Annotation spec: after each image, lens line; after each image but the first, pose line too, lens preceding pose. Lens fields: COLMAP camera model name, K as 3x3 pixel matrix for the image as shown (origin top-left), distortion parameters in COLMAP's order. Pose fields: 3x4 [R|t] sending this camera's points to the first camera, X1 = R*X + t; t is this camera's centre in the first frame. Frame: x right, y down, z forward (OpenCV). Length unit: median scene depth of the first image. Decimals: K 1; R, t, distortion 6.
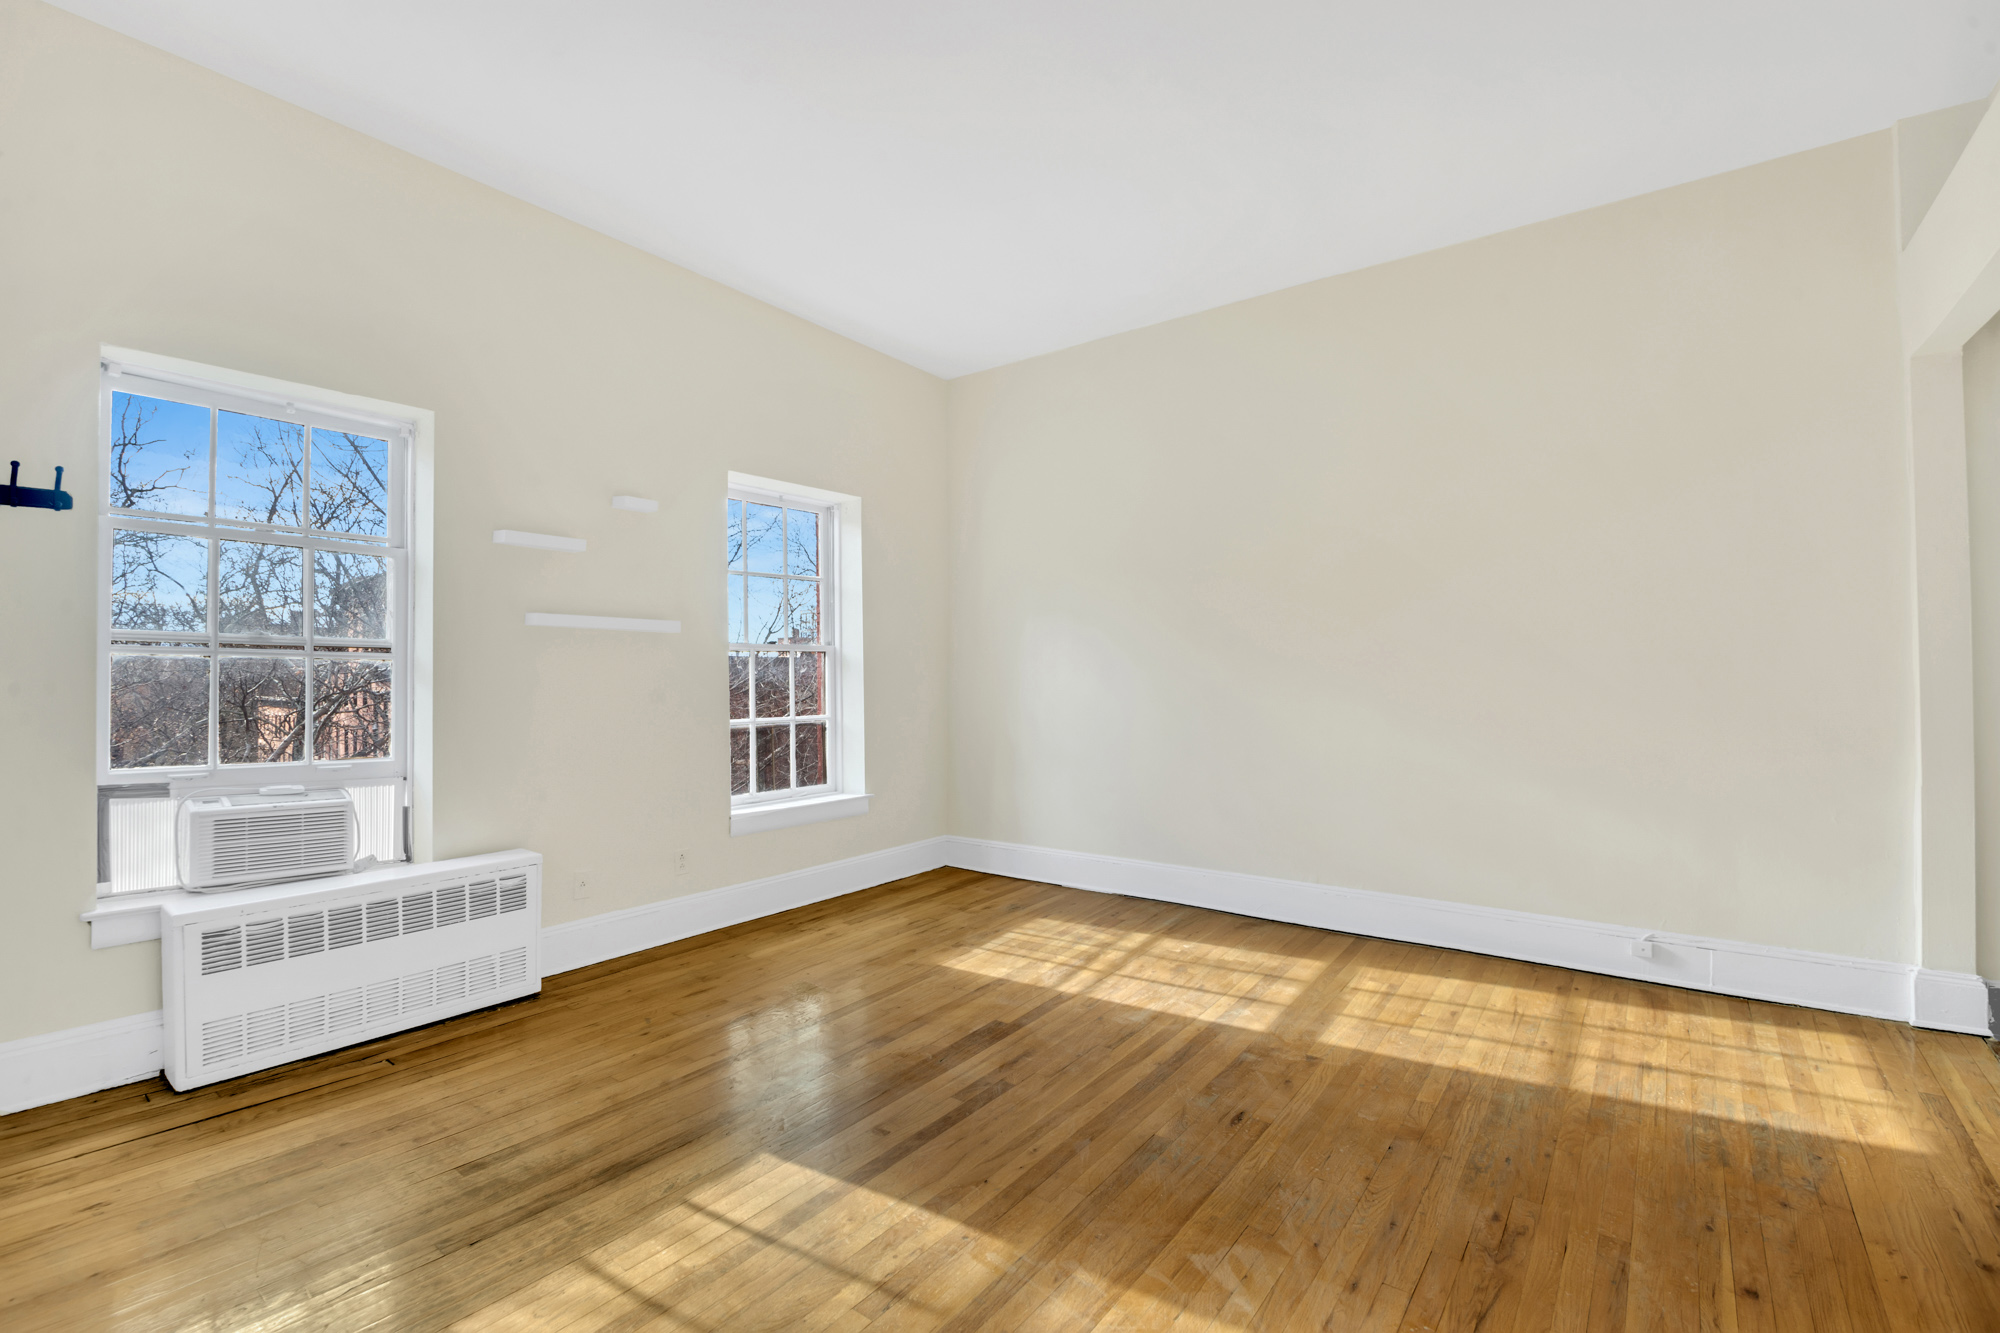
lens RADIAL K [[903.0, 0, 1007.2], [0, 903.0, 665.3], [0, 0, 1]] dist [0.001103, -0.000614]
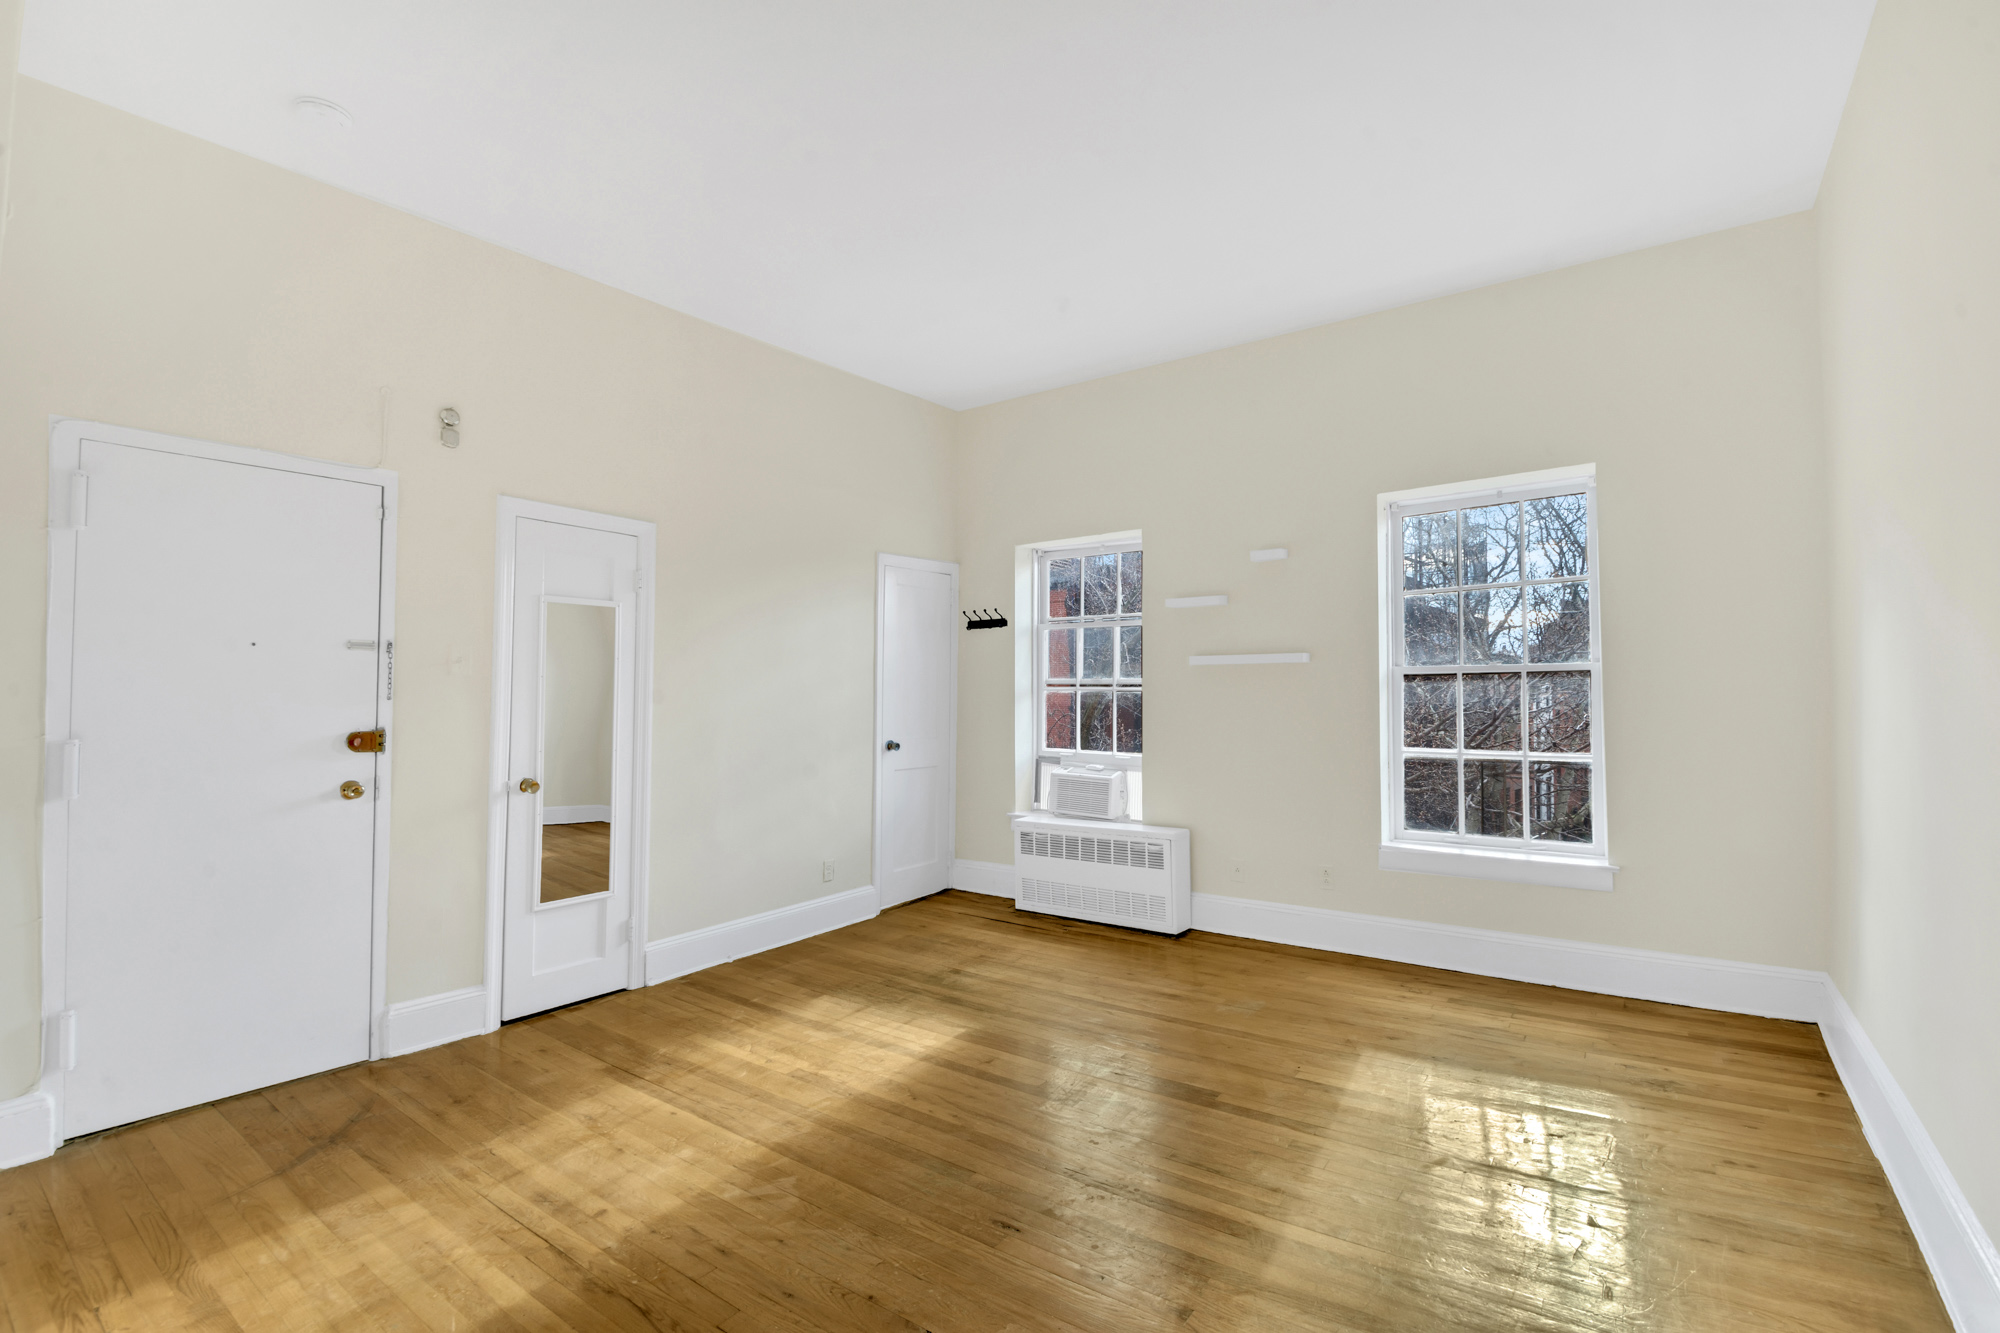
lens RADIAL K [[903.0, 0, 1008.7], [0, 903.0, 677.2], [0, 0, 1]] dist [0.001103, -0.000614]
pose [[-0.013211, -0.018940, -0.999733, 0.921714], [0.017873, 0.999656, -0.019175, -0.005370], [0.999753, -0.018121, -0.012868, 0.835321]]
